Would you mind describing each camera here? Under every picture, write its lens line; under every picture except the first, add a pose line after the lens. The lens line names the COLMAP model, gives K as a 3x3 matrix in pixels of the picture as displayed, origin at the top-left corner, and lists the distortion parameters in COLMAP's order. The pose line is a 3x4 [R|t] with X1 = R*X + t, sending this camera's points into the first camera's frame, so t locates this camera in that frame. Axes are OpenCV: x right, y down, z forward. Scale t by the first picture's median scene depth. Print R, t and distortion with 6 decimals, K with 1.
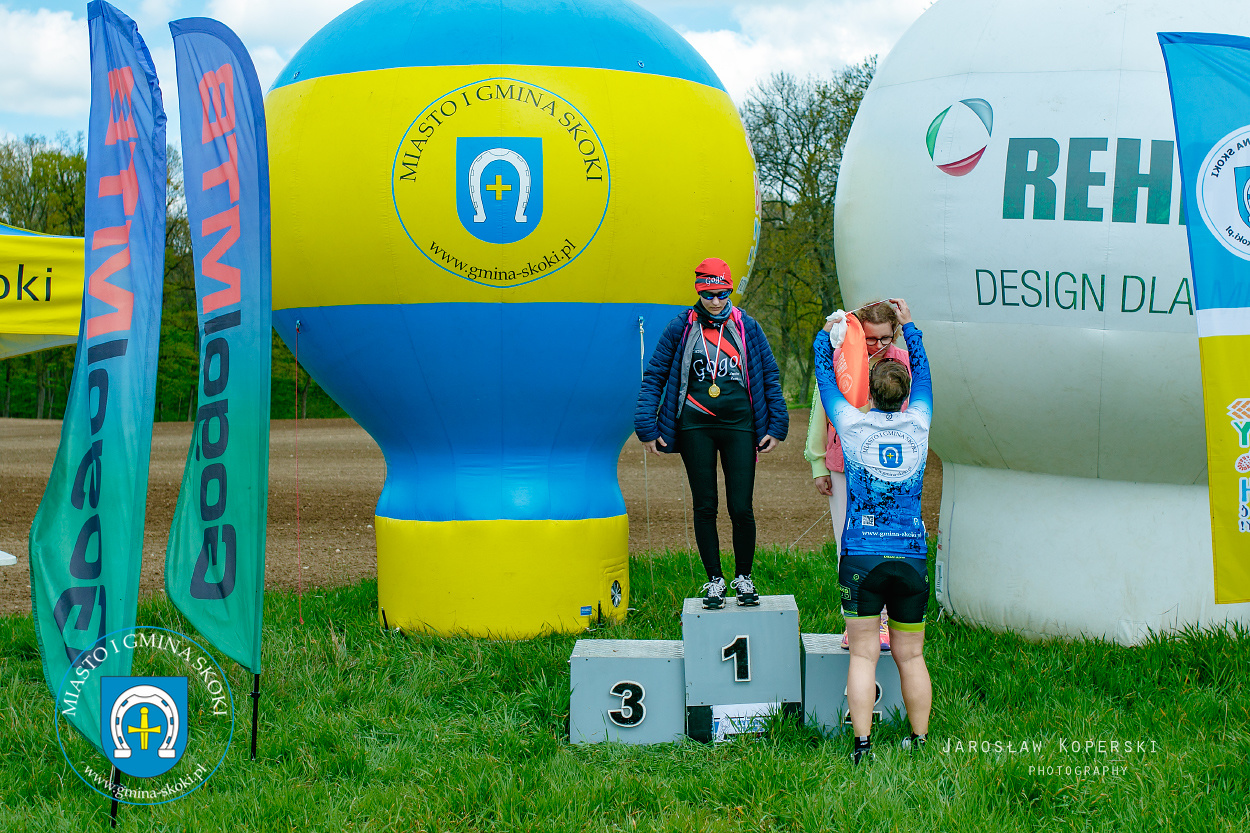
lens RADIAL K [[1909.0, 0, 592.4], [0, 1909.0, 463.7], [0, 0, 1]] dist [-0.055227, 0.000000]
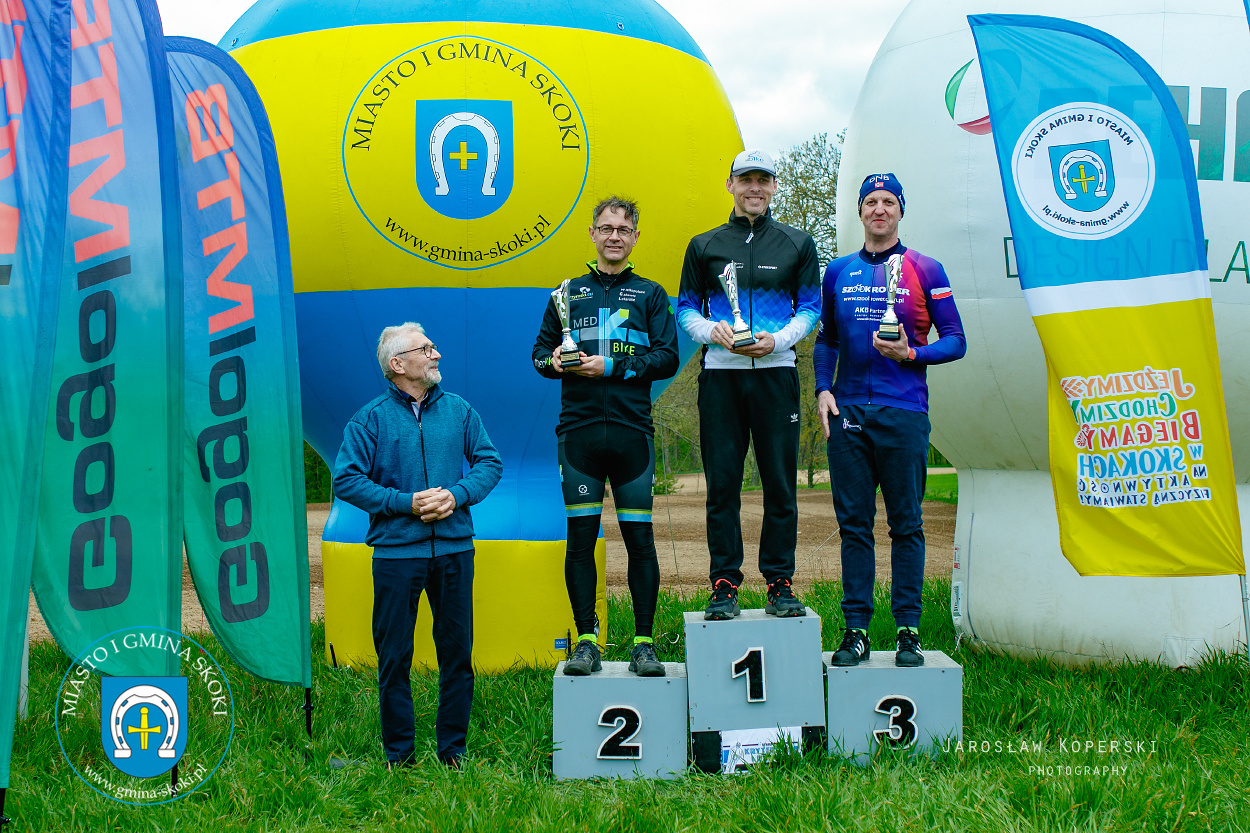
lens RADIAL K [[1909.0, 0, 615.9], [0, 1909.0, 415.9], [0, 0, 1]] dist [-0.055227, 0.000000]
pose [[0.999161, -0.007386, 0.040293, -0.014835], [0.010311, 0.997287, -0.072881, 0.041137], [-0.039645, 0.073236, 0.996526, 0.122048]]
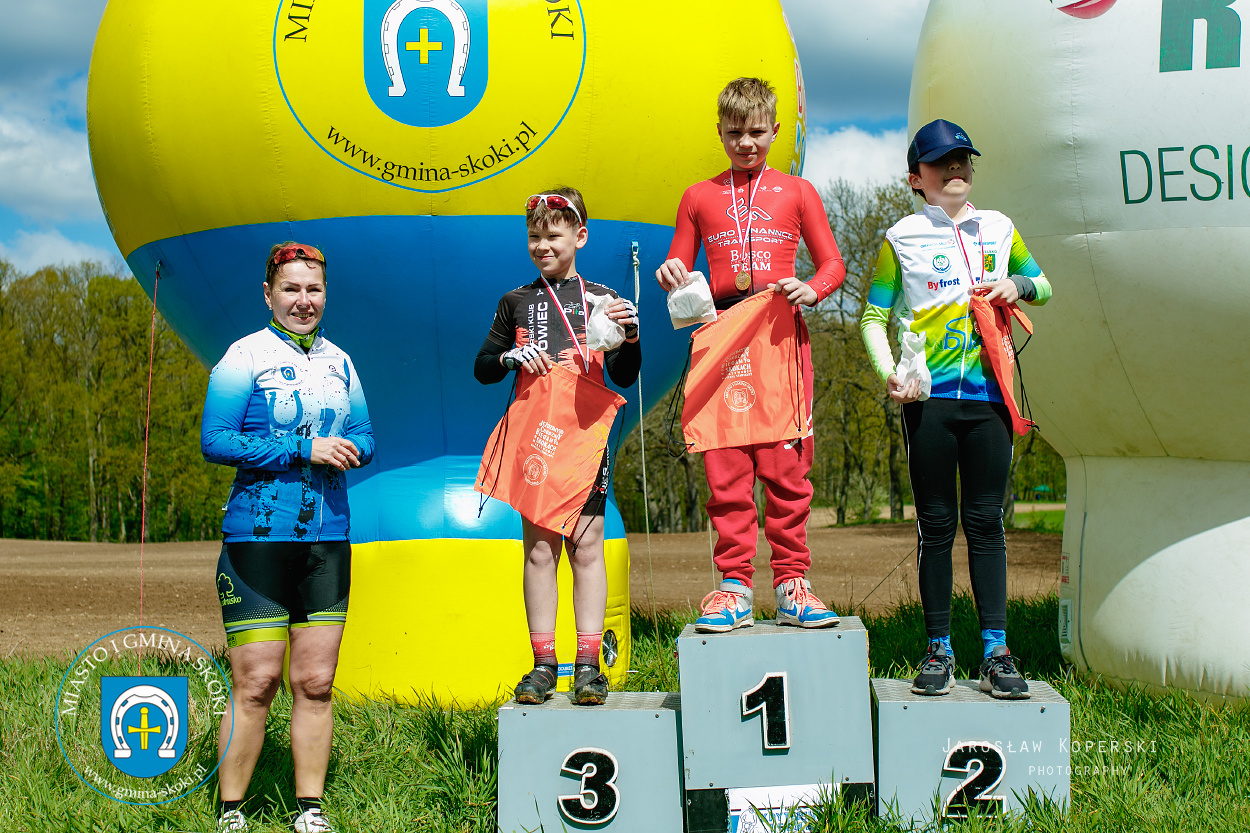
lens RADIAL K [[1909.0, 0, 615.4], [0, 1909.0, 413.1], [0, 0, 1]] dist [-0.055227, 0.000000]
pose [[0.999752, -0.007872, -0.020816, 0.034252], [0.005874, 0.995519, -0.094384, 0.054695], [0.021466, 0.094239, 0.995318, 0.321182]]
